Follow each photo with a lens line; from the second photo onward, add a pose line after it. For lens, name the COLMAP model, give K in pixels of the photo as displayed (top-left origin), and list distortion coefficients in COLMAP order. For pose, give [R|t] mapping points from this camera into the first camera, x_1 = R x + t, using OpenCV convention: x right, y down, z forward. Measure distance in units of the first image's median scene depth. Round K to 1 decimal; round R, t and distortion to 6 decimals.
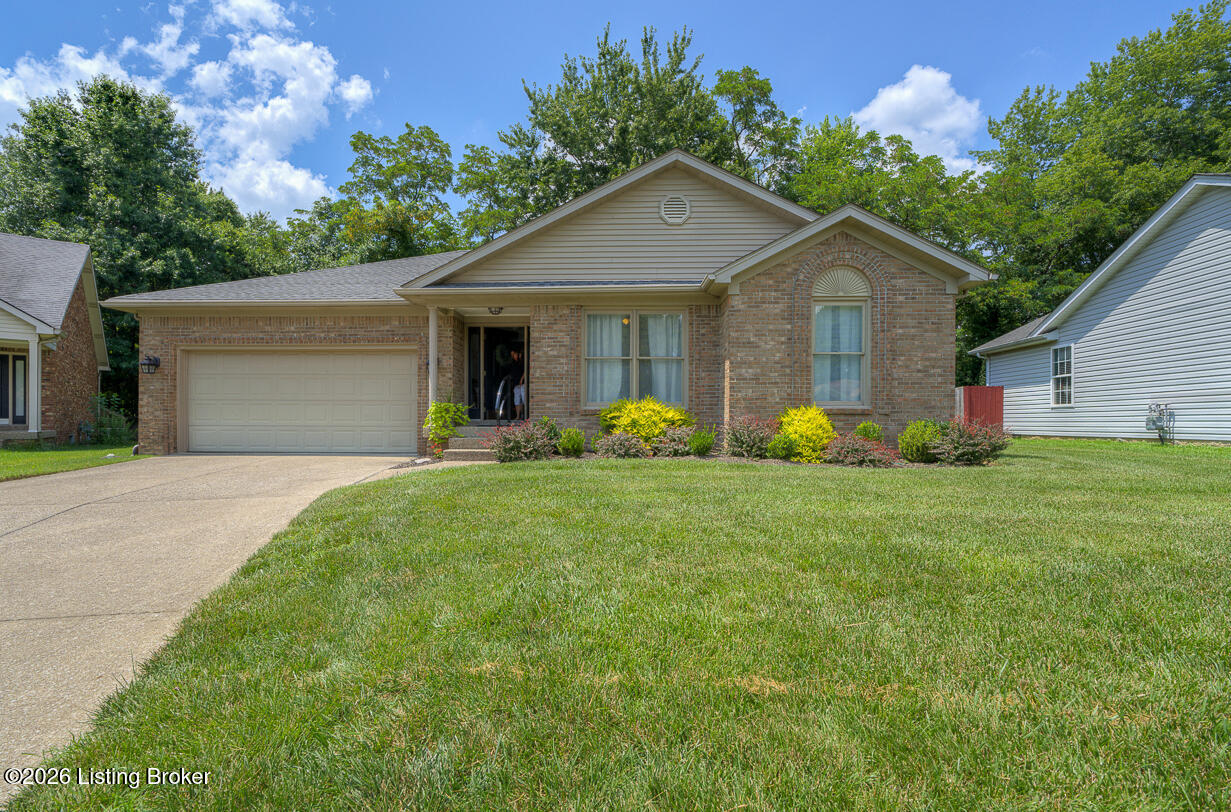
lens RADIAL K [[593.0, 0, 632.9], [0, 593.0, 427.4], [0, 0, 1]] dist [-0.002784, 0.000551]
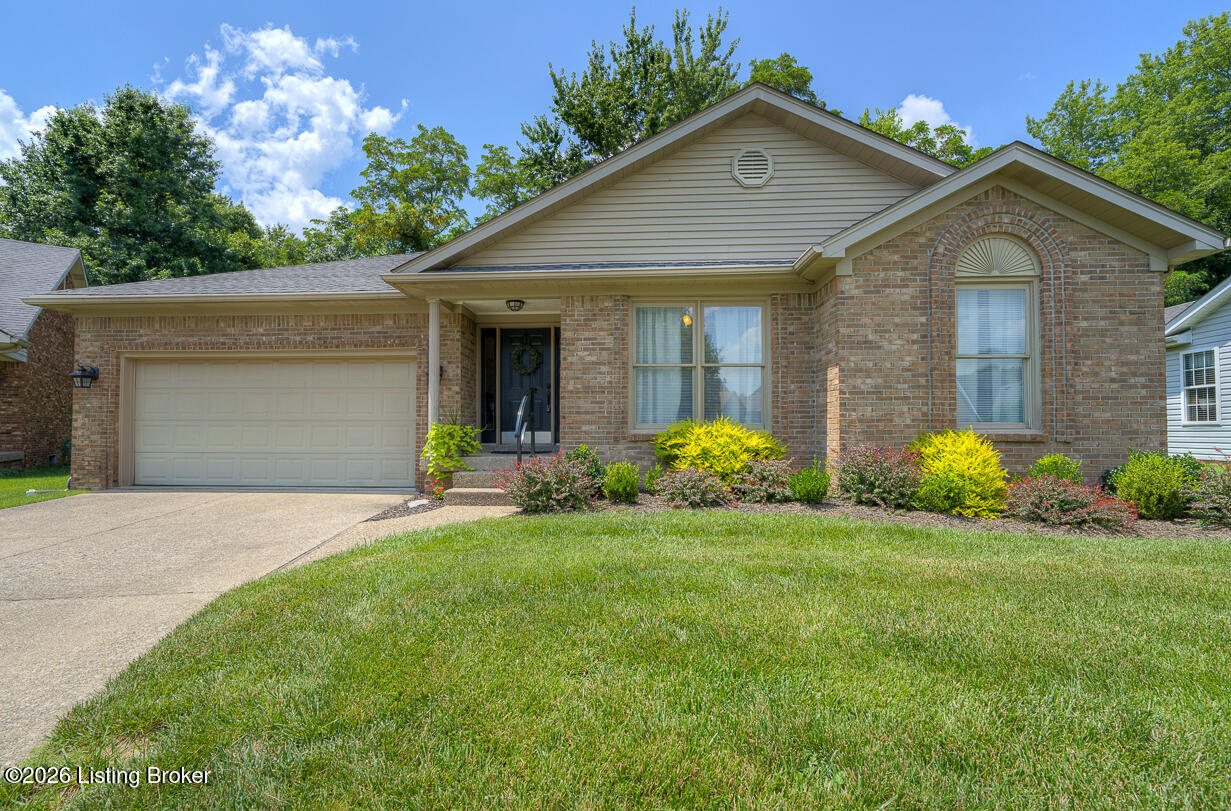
lens RADIAL K [[566.2, 0, 620.6], [0, 566.2, 421.0], [0, 0, 1]] dist [-0.000423, 0.000053]
pose [[0.999209, -0.001235, -0.039739, -0.068153], [0.000114, 0.999602, -0.028200, -0.025784], [0.039758, 0.028173, 0.998812, 0.283027]]
